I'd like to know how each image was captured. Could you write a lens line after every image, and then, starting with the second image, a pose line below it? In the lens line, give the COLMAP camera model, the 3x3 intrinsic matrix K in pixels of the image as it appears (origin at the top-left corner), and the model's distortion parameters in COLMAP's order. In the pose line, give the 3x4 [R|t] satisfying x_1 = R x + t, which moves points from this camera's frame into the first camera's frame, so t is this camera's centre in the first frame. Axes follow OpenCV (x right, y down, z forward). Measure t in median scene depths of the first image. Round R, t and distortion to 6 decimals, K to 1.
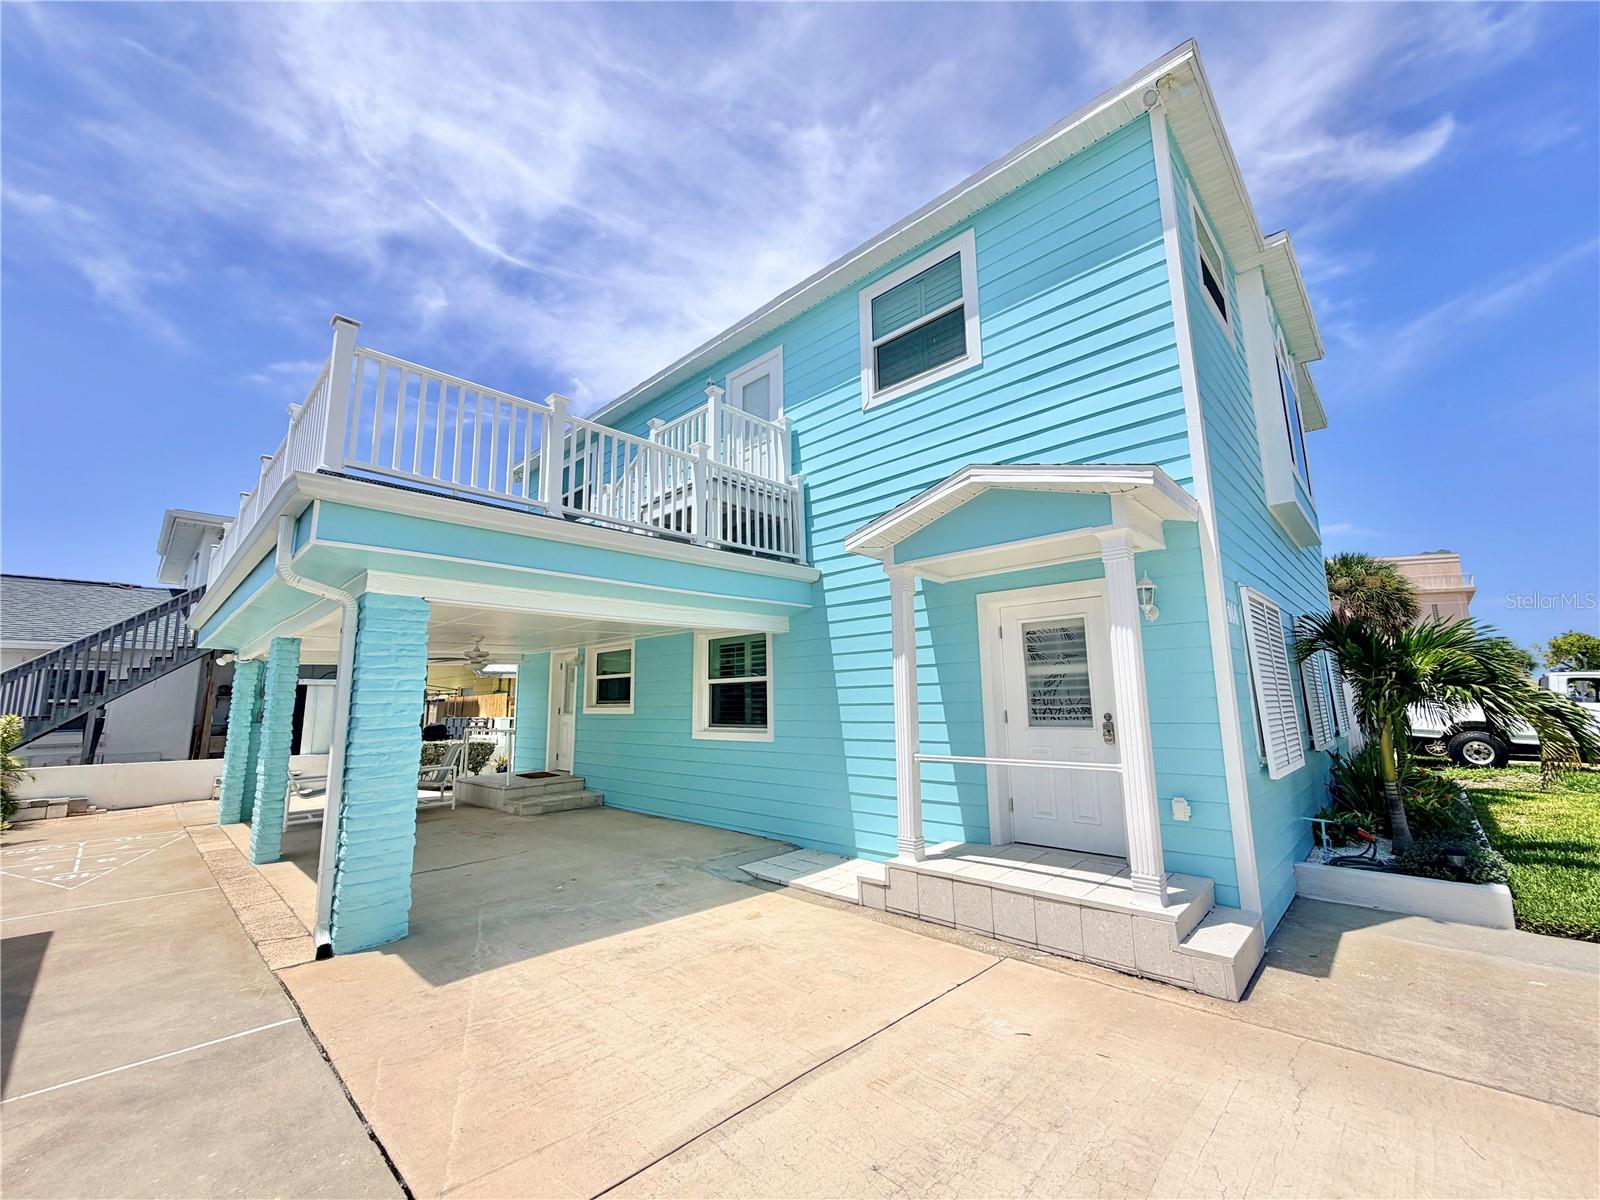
lens RADIAL K [[631.2, 0, 800.0], [0, 631.2, 600.0], [0, 0, 1]] dist [0.002151, 0.000037]
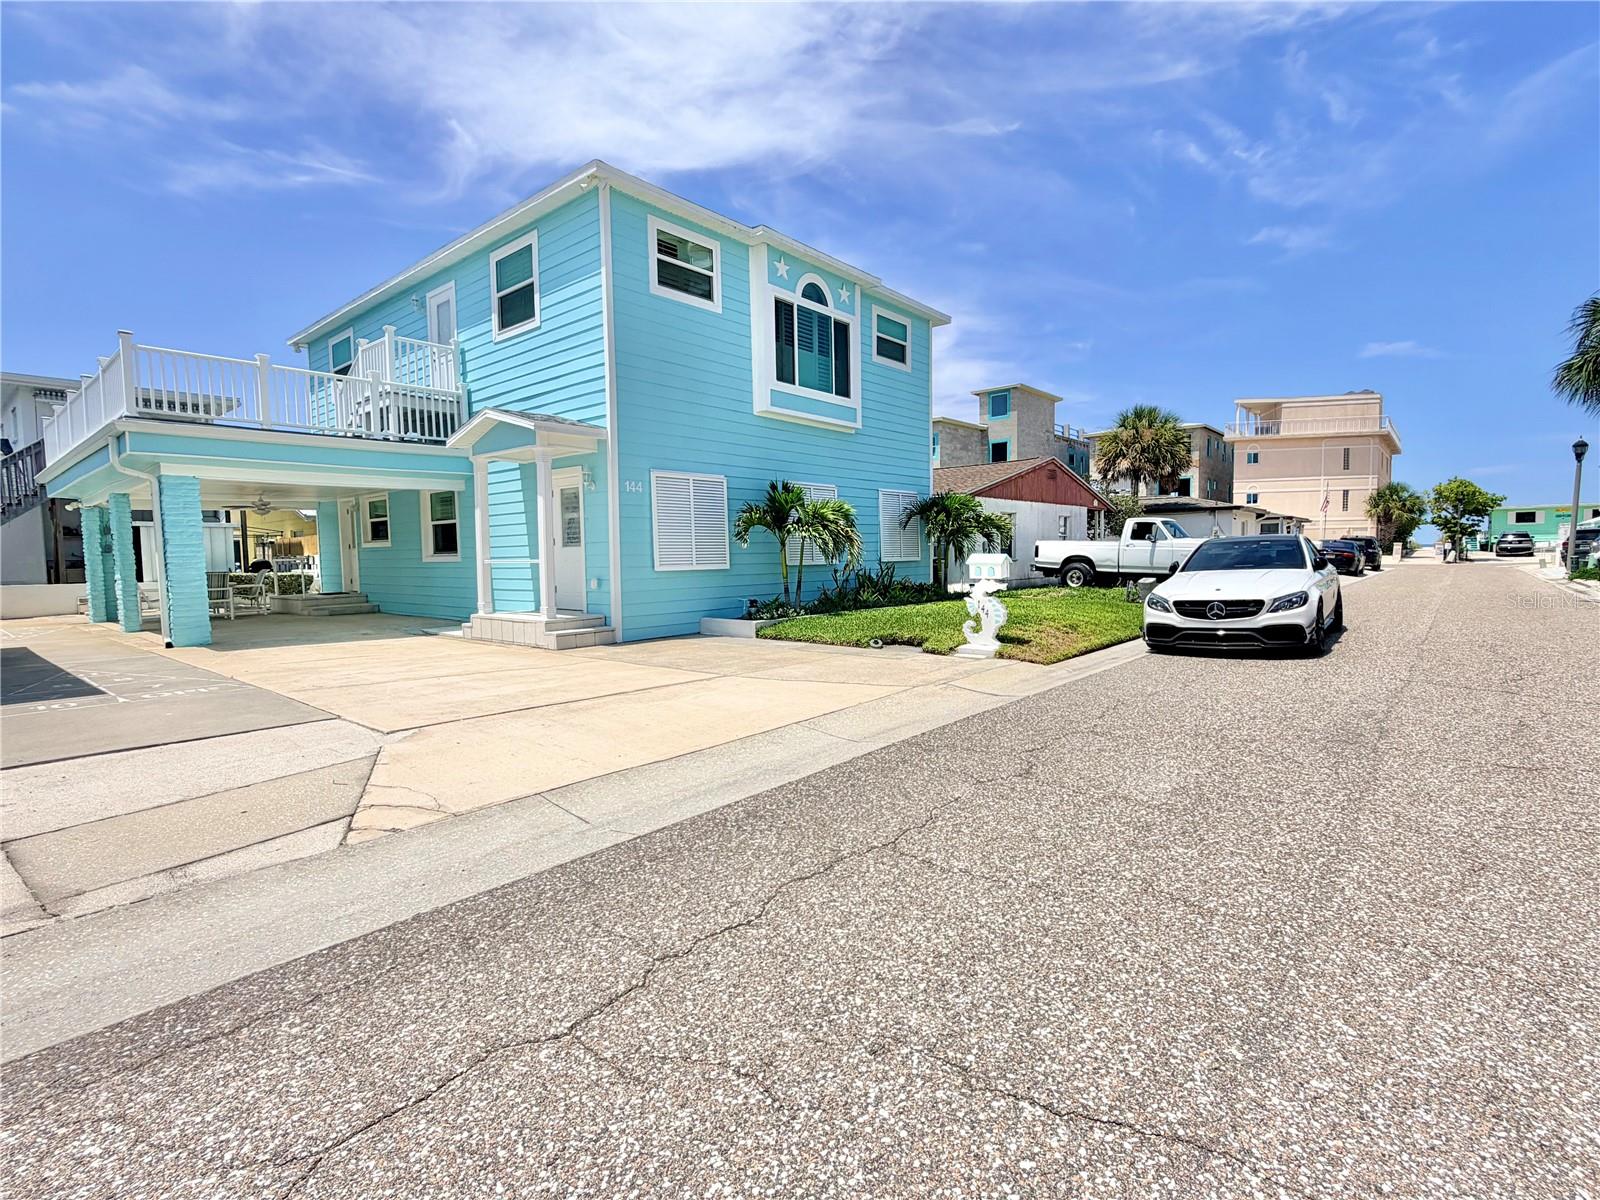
lens RADIAL K [[745.1, 0, 800.0], [0, 745.1, 600.0], [0, 0, 1]] dist [0.000510, 0.000167]
pose [[0.998050, -0.005041, 0.062223, 0.665522], [-0.008948, 0.974893, 0.222495, -0.096691], [-0.061782, -0.222618, 0.972946, -0.846410]]
